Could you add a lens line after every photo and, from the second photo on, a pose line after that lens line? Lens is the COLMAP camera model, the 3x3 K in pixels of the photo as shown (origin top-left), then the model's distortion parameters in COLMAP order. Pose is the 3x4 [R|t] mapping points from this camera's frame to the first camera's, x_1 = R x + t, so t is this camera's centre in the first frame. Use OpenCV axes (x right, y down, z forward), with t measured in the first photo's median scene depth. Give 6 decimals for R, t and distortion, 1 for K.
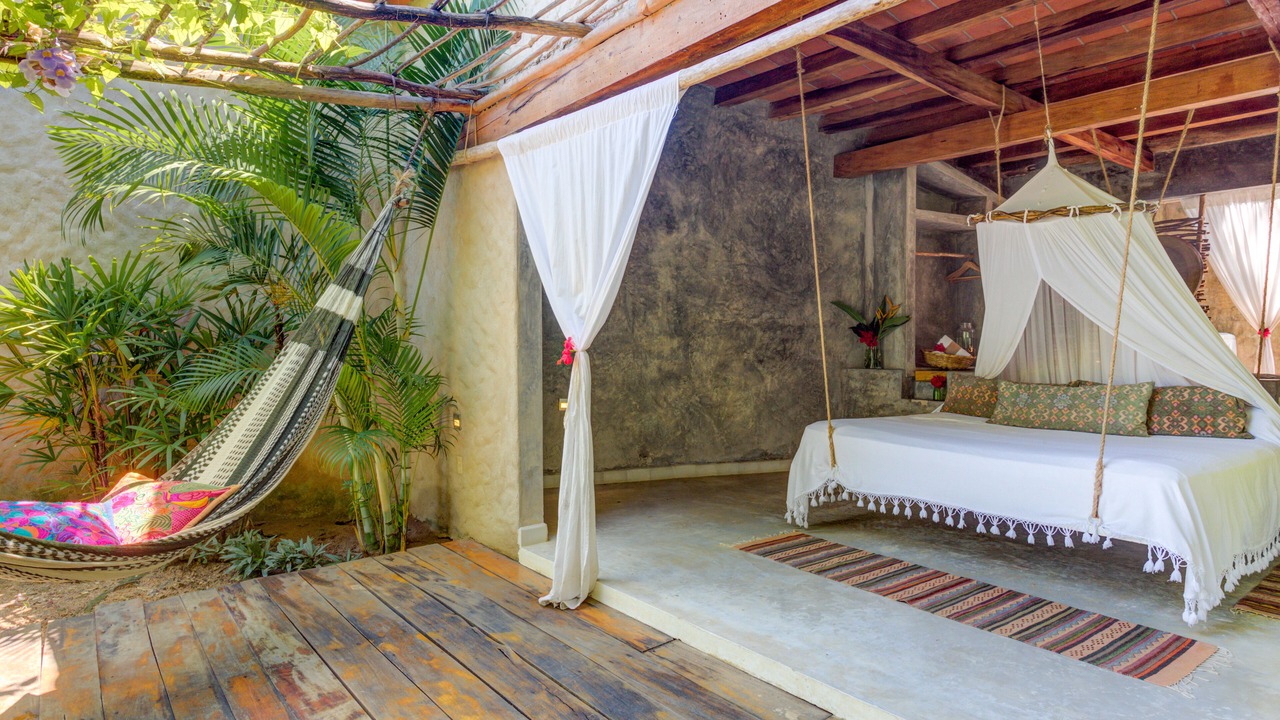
lens RADIAL K [[753.6, 0, 640.0], [0, 753.6, 360.0], [0, 0, 1]] dist [0.000619, 0.000273]
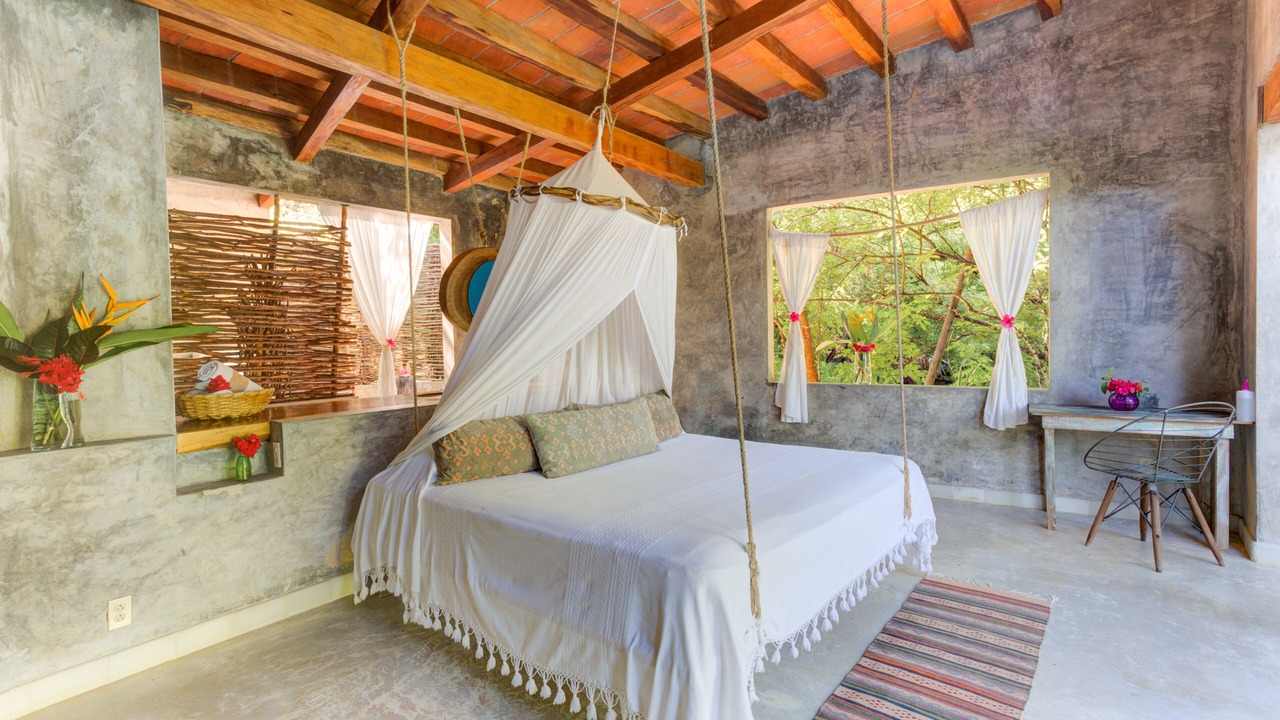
lens RADIAL K [[592.2, 0, 638.8], [0, 592.2, 352.8], [0, 0, 1]] dist [0.005297, 0.000821]
pose [[-0.217910, -0.022831, 0.975702, -0.083133], [0.040859, 0.998636, 0.032493, -0.040976], [-0.975113, 0.046947, -0.216680, 0.830354]]
